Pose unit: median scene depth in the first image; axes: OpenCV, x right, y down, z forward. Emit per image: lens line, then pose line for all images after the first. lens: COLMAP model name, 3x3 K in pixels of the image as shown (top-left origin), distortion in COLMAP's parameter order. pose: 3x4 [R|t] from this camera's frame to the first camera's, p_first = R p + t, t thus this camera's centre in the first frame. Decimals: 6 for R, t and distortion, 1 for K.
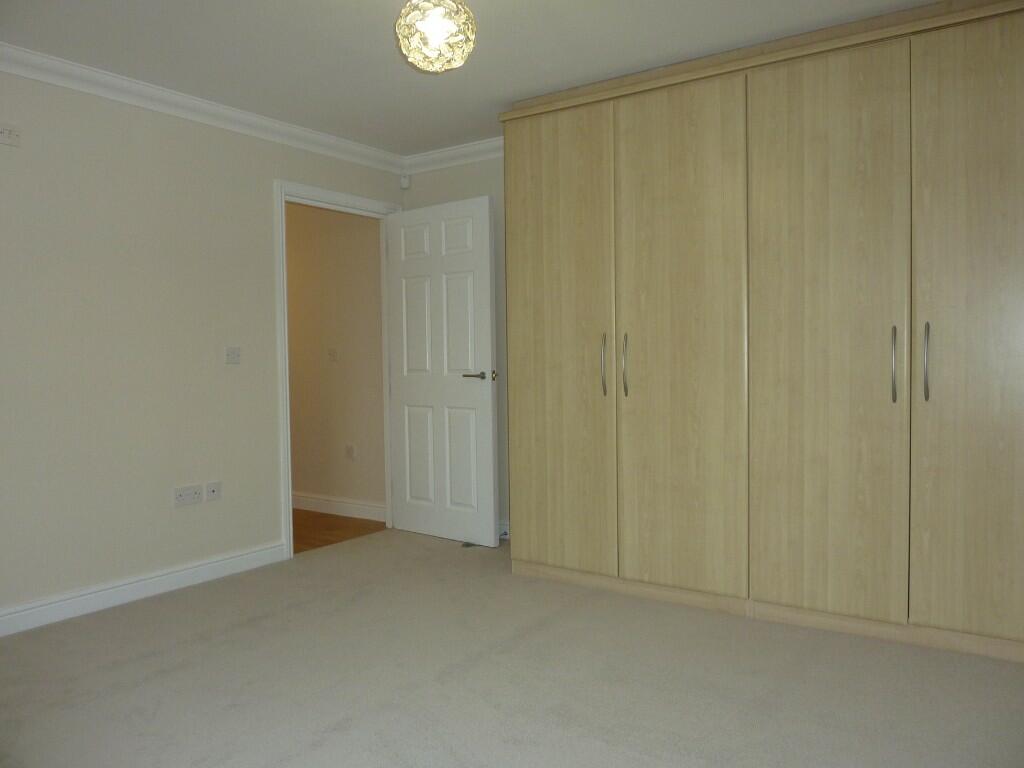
lens RADIAL K [[797.6, 0, 501.1], [0, 797.6, 385.1], [0, 0, 1]] dist [-0.040314, -0.002403]
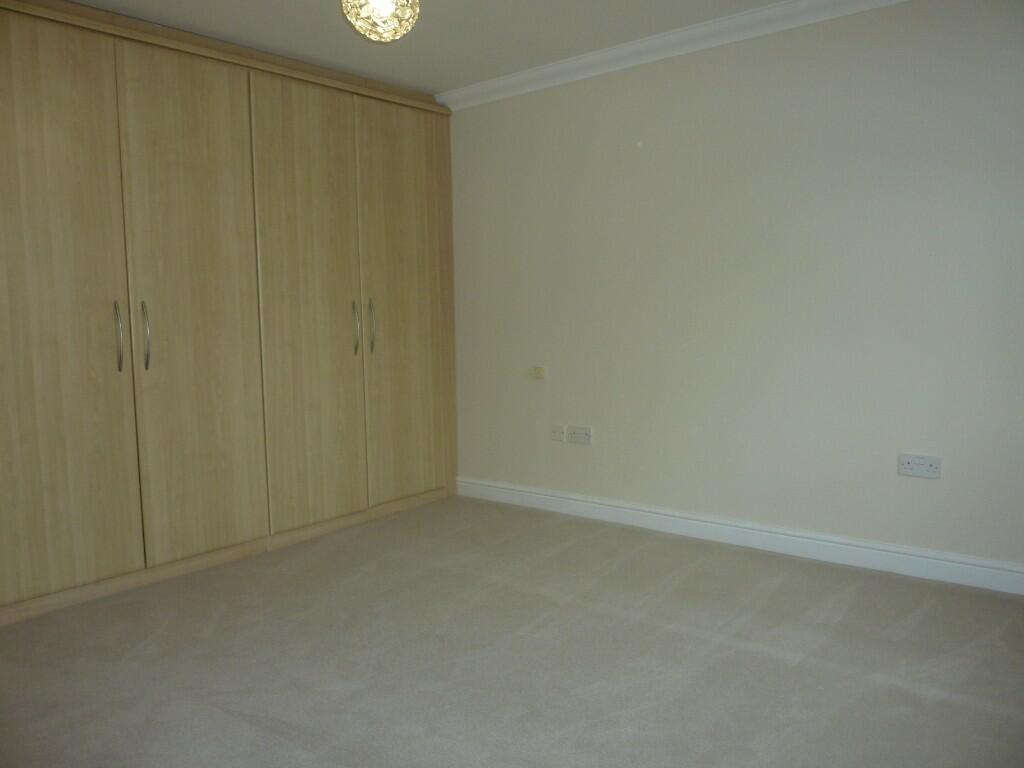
lens RADIAL K [[797.6, 0, 501.1], [0, 797.6, 385.1], [0, 0, 1]] dist [-0.040314, -0.002403]
pose [[0.061765, -0.080406, 0.994847, -0.760576], [0.060187, 0.995236, 0.076701, -0.014538], [-0.996274, 0.055139, 0.066311, 0.551673]]
